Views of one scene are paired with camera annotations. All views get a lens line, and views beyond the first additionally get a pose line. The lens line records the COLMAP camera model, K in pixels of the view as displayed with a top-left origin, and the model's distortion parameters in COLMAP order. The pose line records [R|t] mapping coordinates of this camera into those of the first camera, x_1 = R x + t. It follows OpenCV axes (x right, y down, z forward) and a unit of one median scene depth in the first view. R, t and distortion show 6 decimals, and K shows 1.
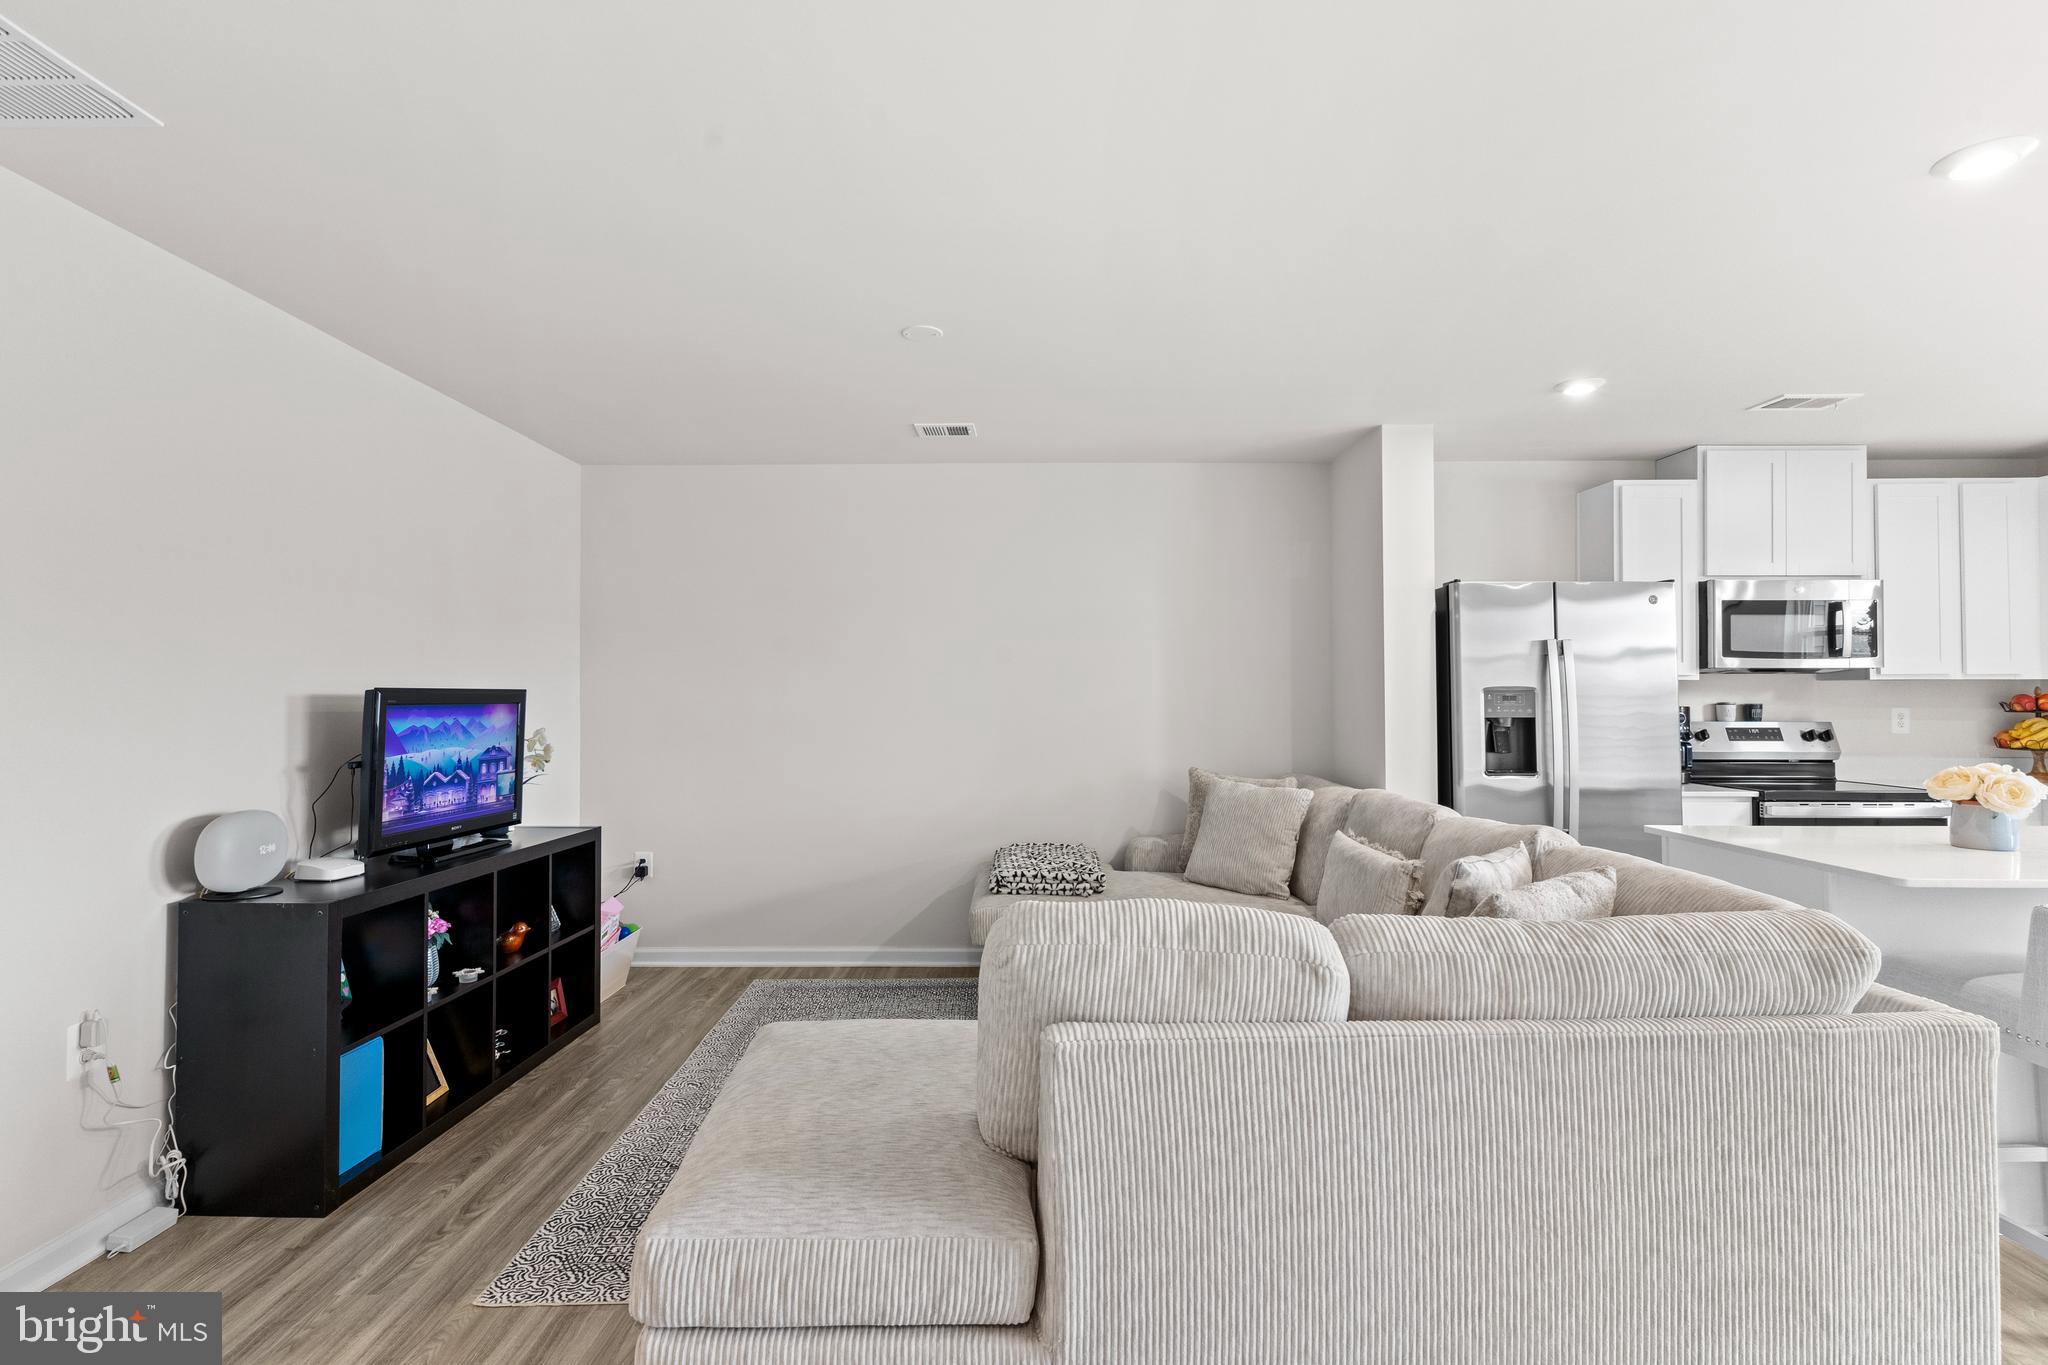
lens RADIAL K [[988.8, 0, 1016.2], [0, 988.8, 671.1], [0, 0, 1]] dist [0.002762, 0.000912]
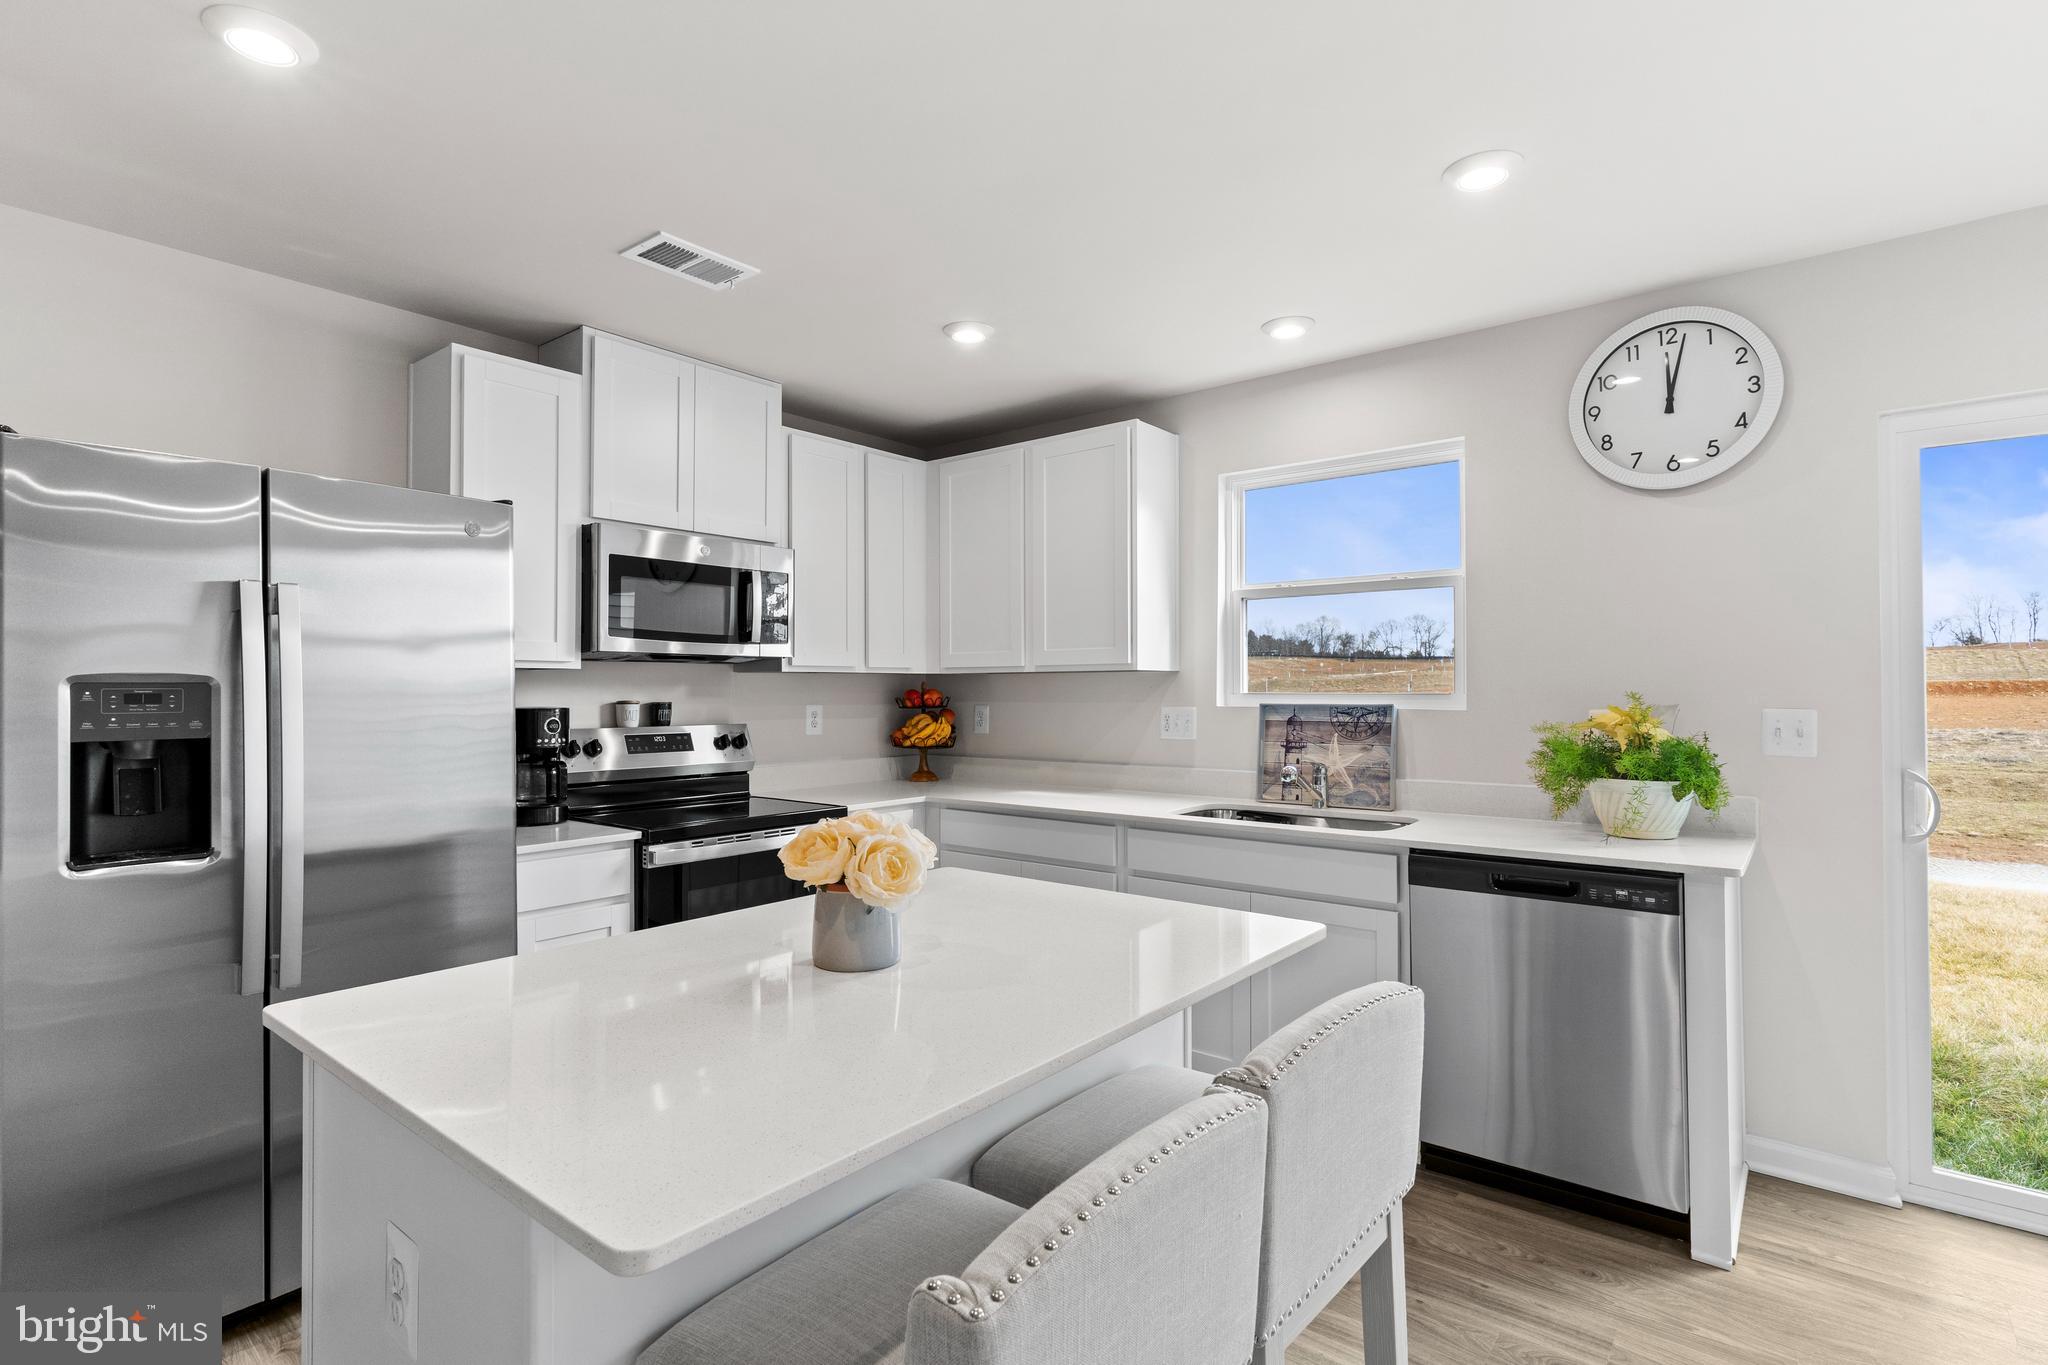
lens RADIAL K [[992.5, 0, 1017.7], [0, 992.5, 678.0], [0, 0, 1]] dist [0.003852, 0.000476]
pose [[0.624883, 0.008263, 0.780675, 0.343436], [-0.017496, 0.999841, 0.003422, 0.007487], [-0.780522, -0.015797, 0.624928, 0.336033]]
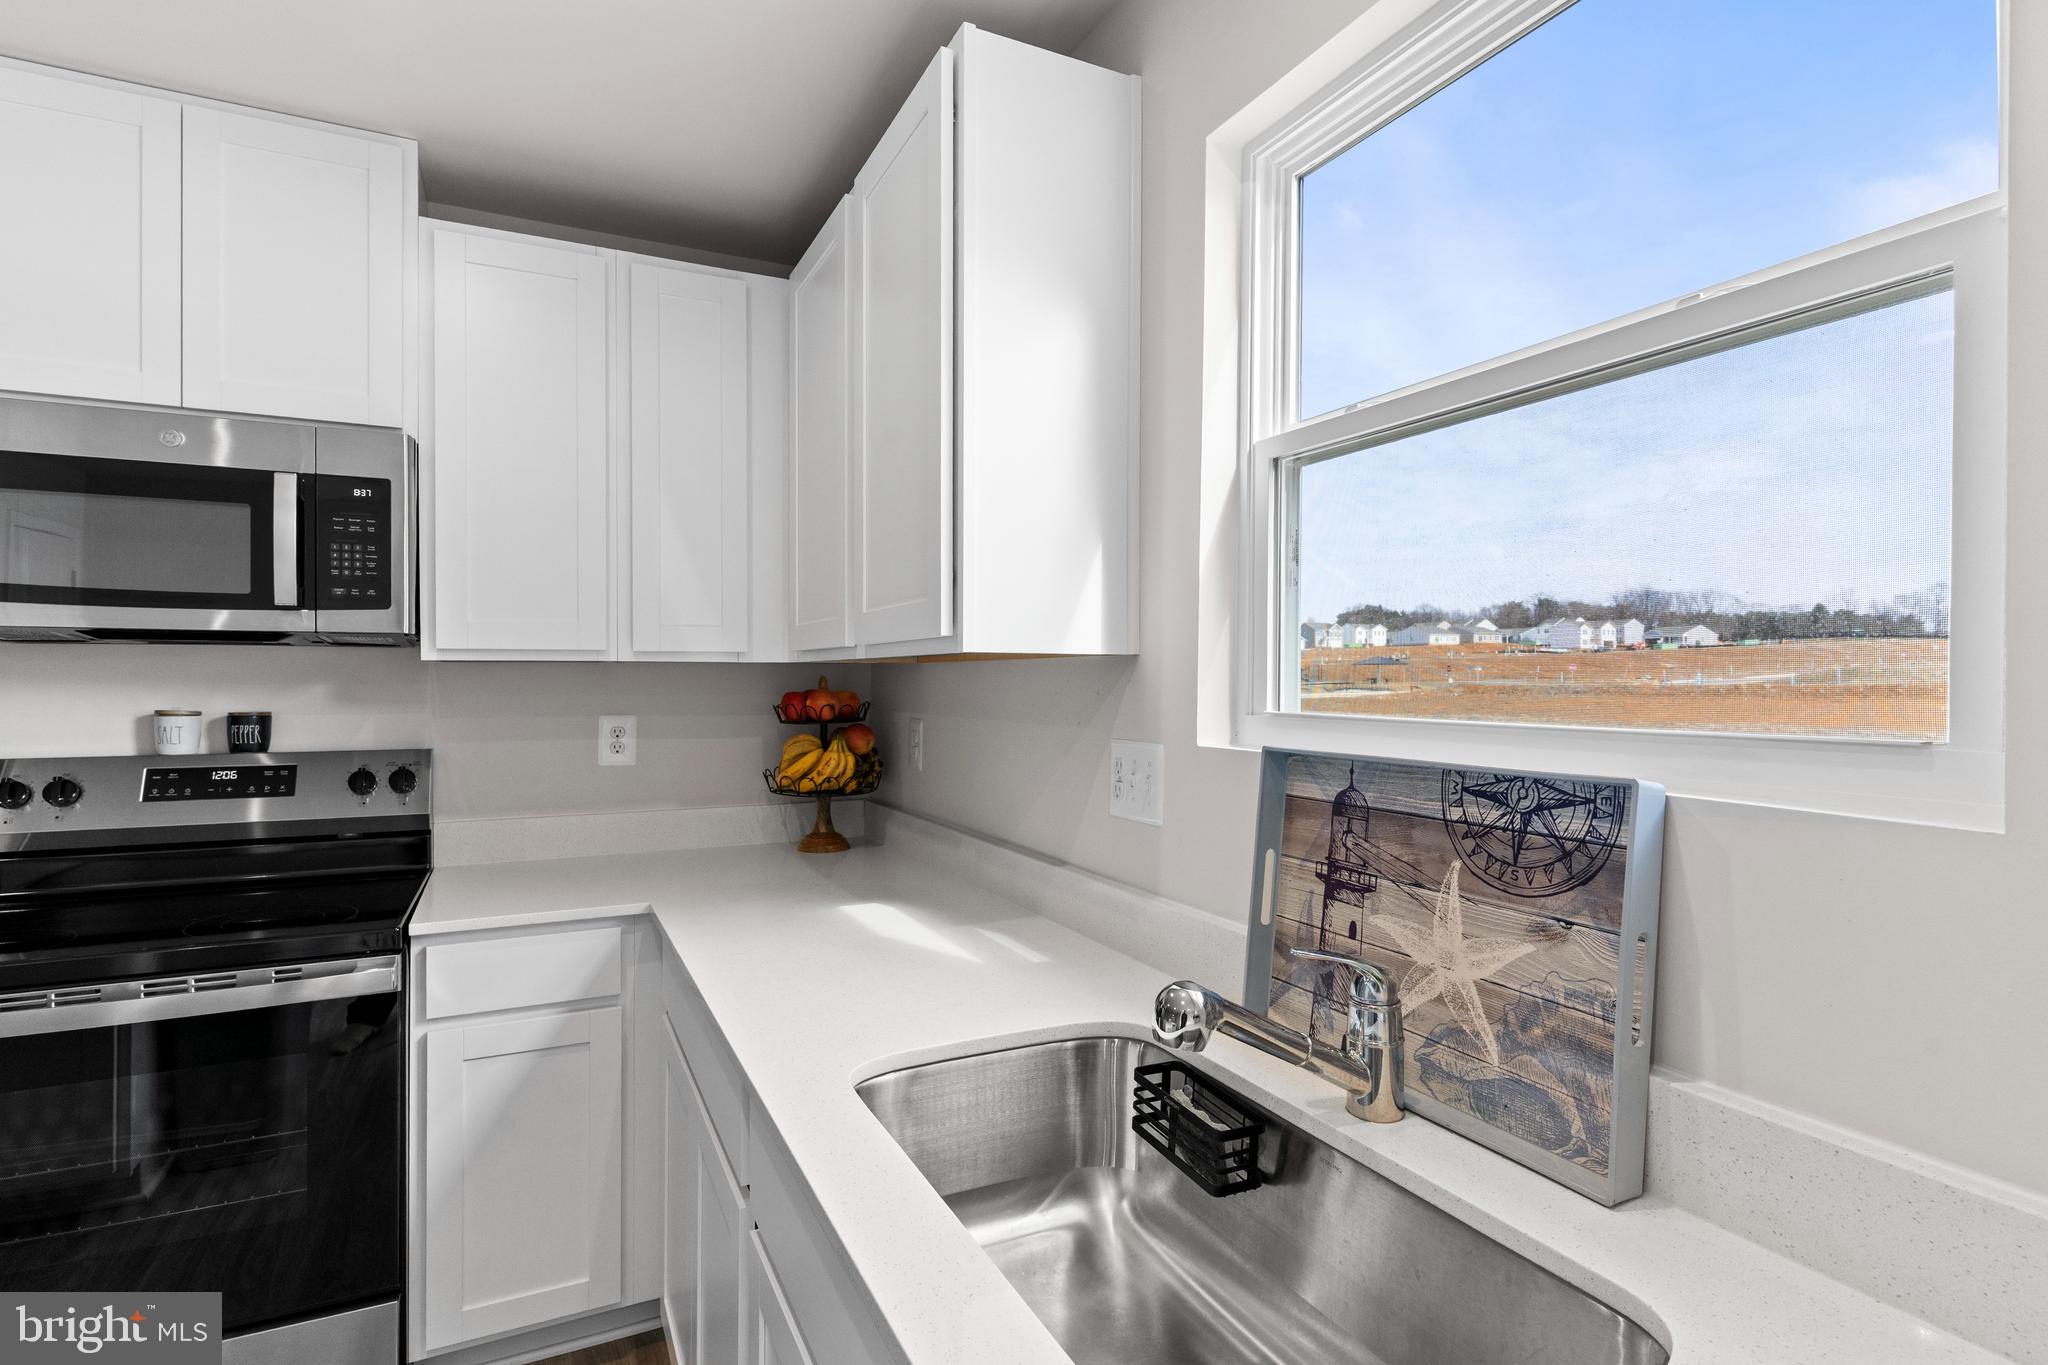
lens RADIAL K [[1015.7, 0, 1019.7], [0, 1015.7, 682.3], [0, 0, 1]] dist [0.001510, -0.000146]
pose [[0.896580, -0.000217, 0.442883, 0.901143], [-0.012756, 0.999572, 0.026314, 0.002777], [-0.442699, -0.029242, 0.896193, 0.458550]]
